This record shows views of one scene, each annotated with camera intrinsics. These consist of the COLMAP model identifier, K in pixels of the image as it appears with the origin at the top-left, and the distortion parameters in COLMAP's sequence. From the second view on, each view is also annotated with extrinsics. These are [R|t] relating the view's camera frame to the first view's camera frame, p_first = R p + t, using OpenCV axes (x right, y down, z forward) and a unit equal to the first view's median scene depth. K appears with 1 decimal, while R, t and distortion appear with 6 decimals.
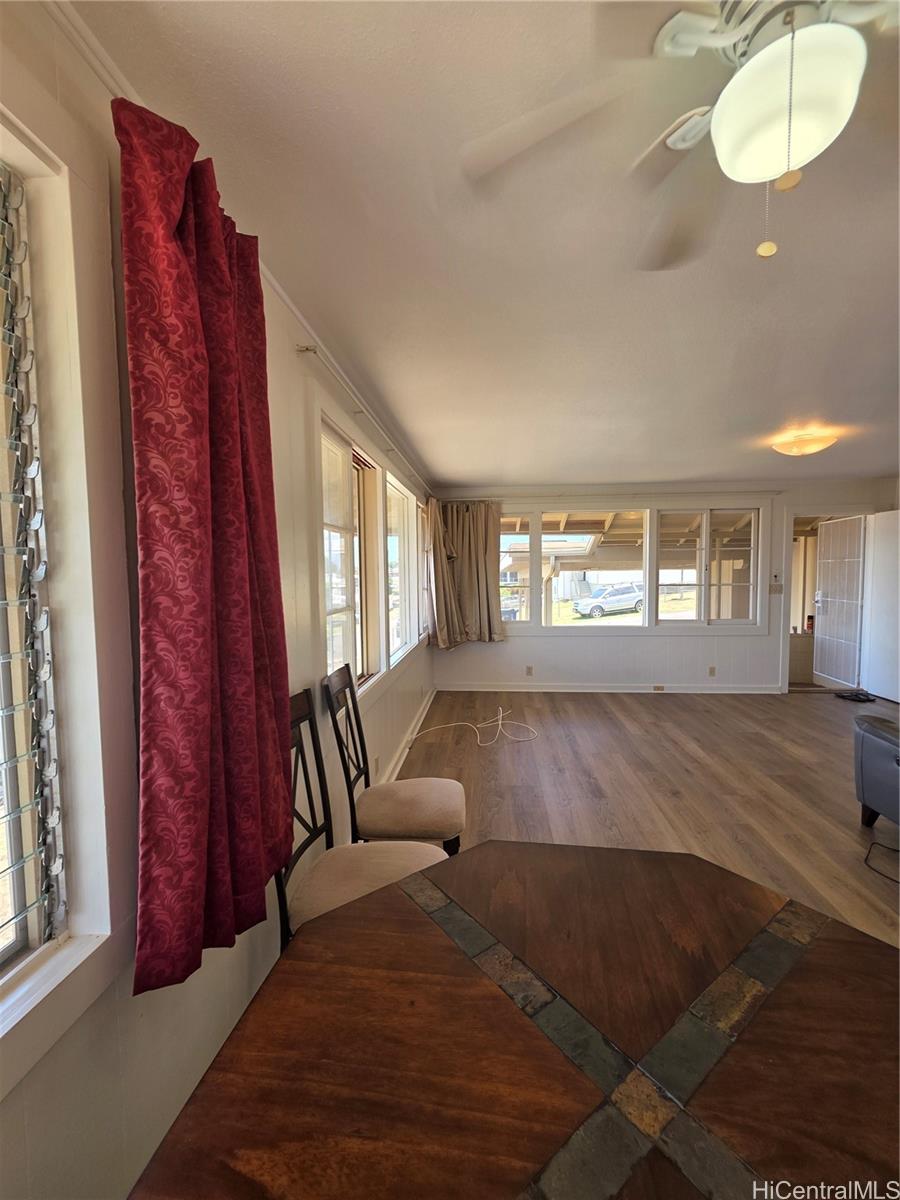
lens RADIAL K [[483.7, 0, 454.3], [0, 483.7, 600.1], [0, 0, 1]] dist [-0.001328, 0.000884]
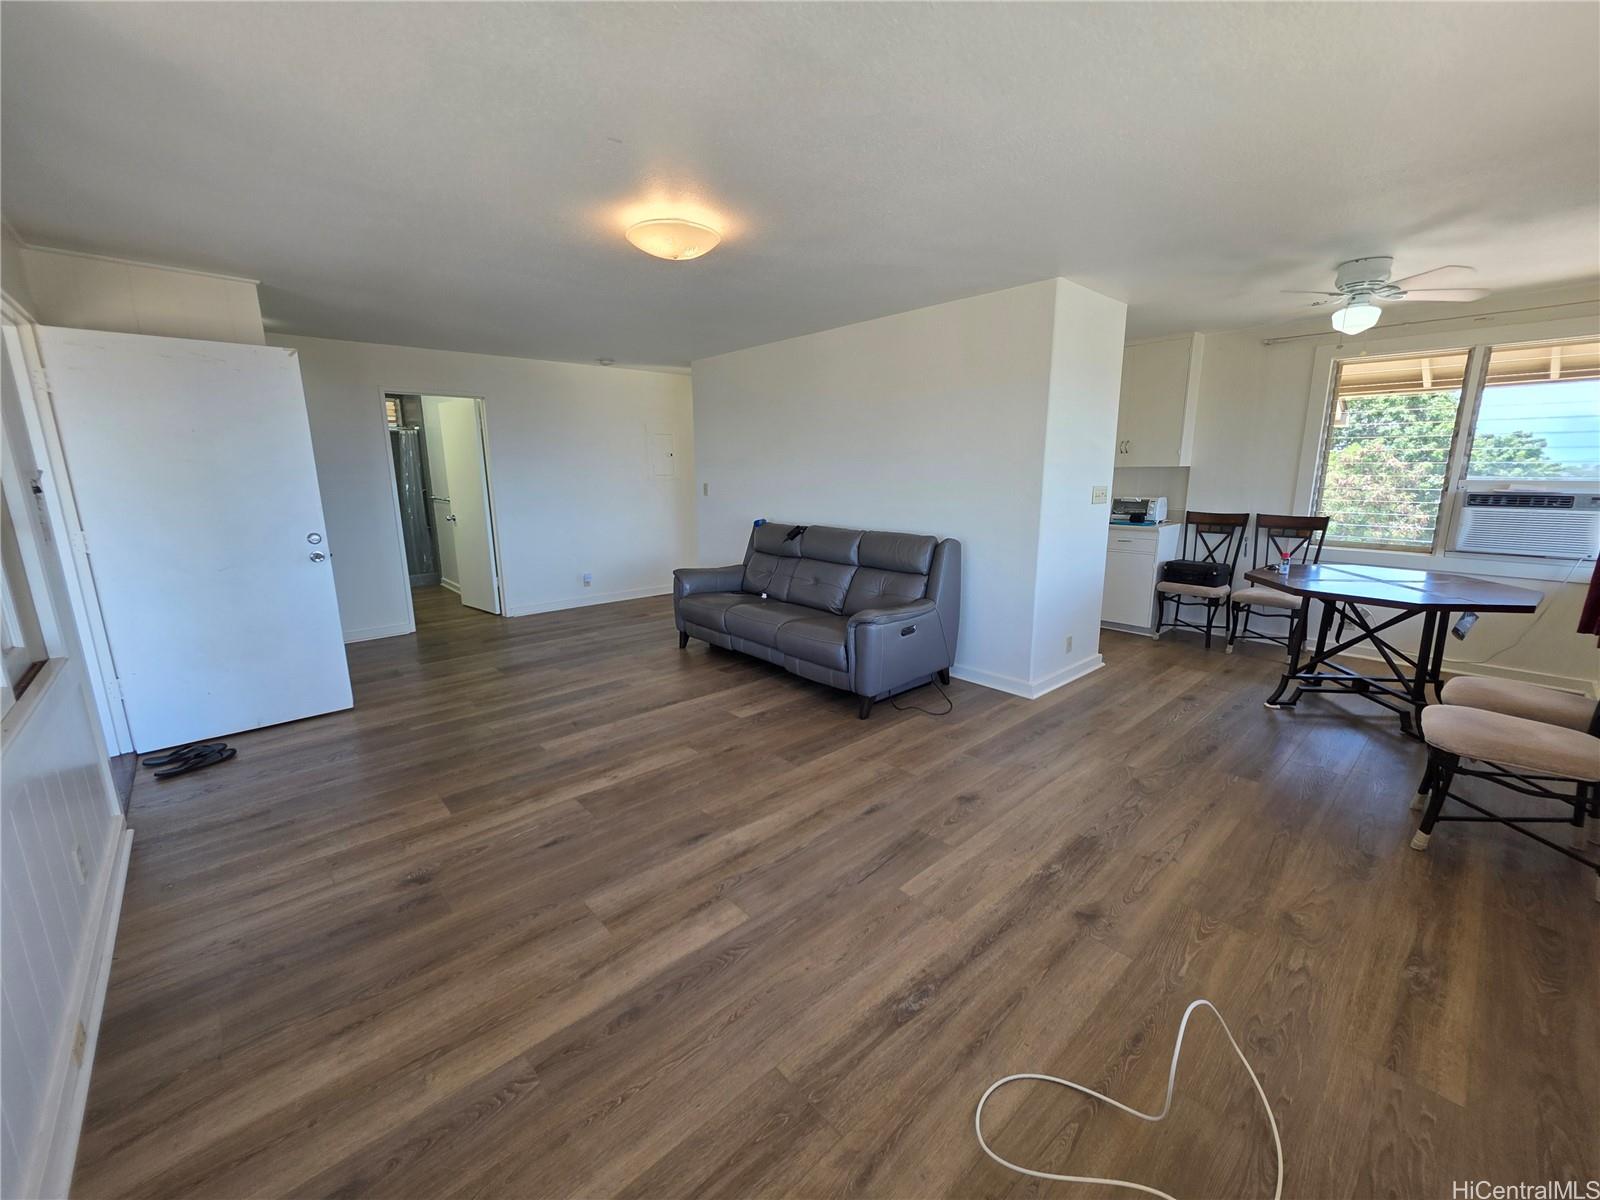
lens RADIAL K [[645.0, 0, 800.5], [0, 645.0, 596.3], [0, 0, 1]] dist [-0.001328, 0.000884]
pose [[-0.730903, -0.120070, 0.671837, 0.050864], [0.054988, 0.970842, 0.233329, -0.082918], [-0.680263, 0.207484, -0.702988, 1.509682]]
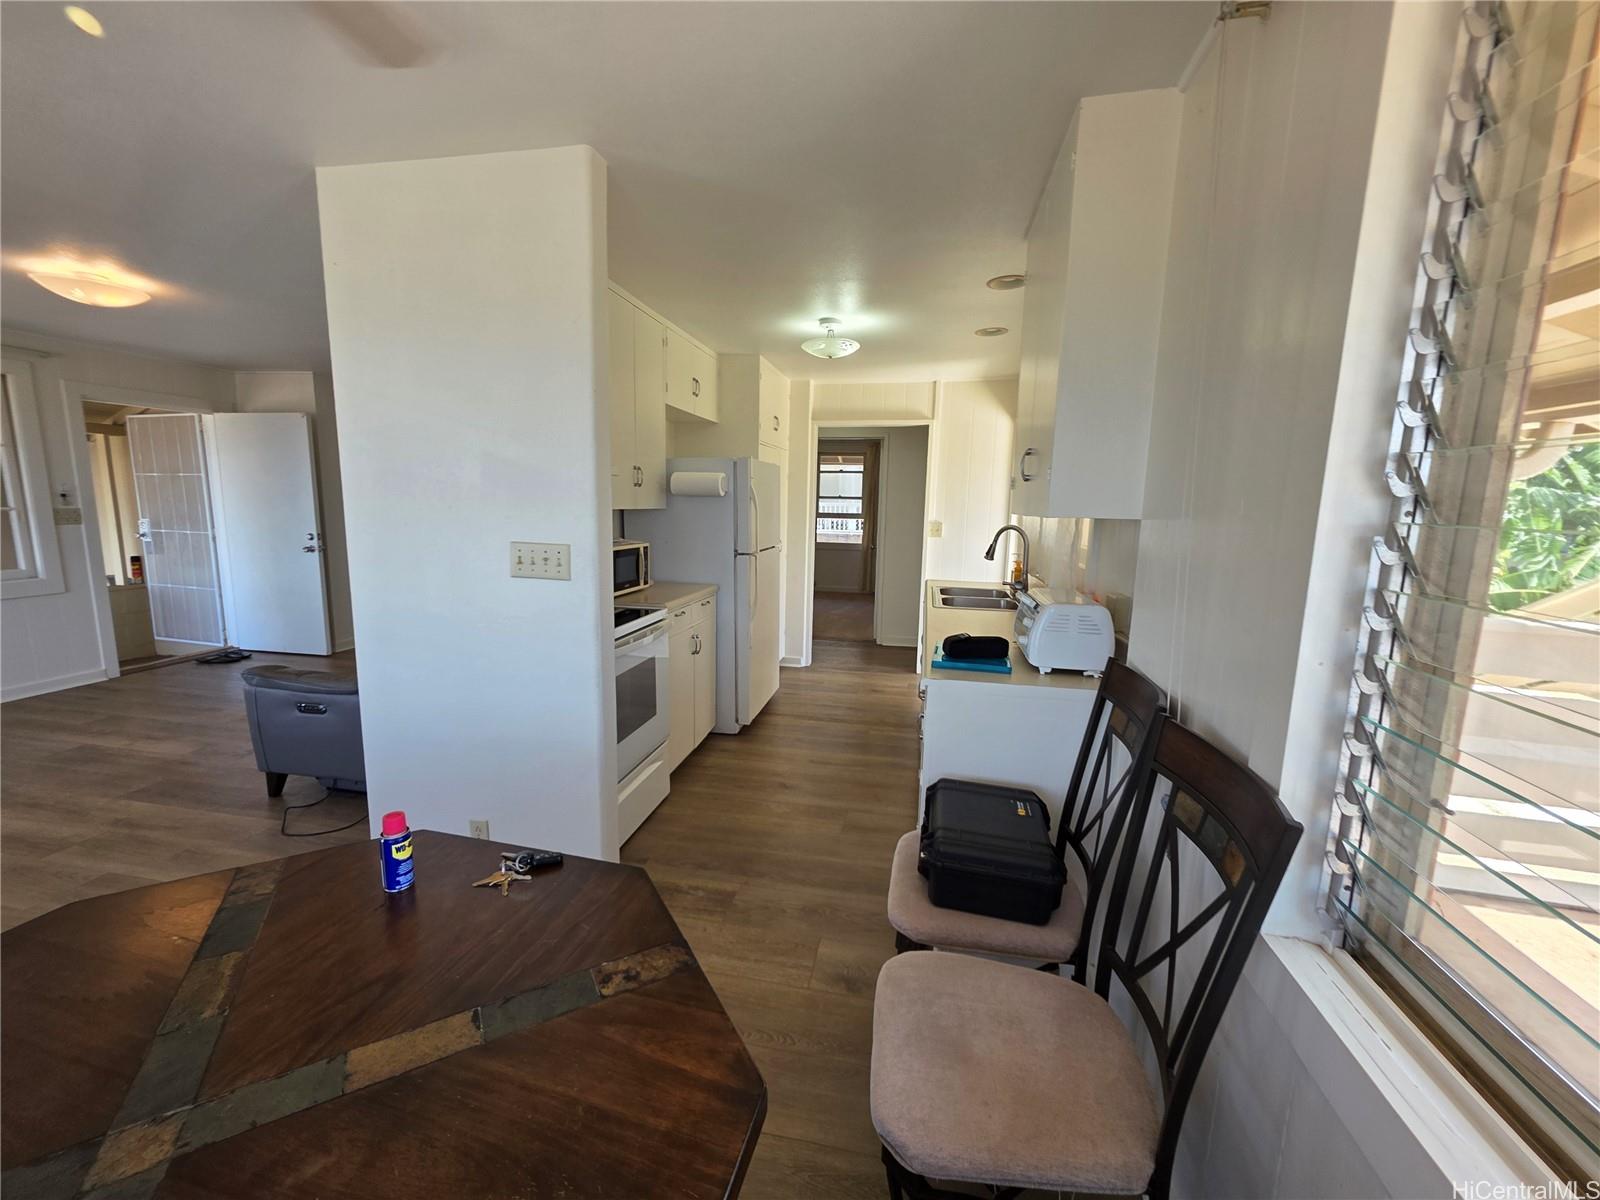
lens RADIAL K [[645.0, 0, 800.8], [0, 645.0, 597.8], [0, 0, 1]] dist [-0.001328, 0.000884]
pose [[0.119578, -0.136305, 0.983424, -0.068205], [0.037324, 0.990448, 0.132740, 0.009080], [-0.992123, 0.020833, 0.123523, -0.038449]]
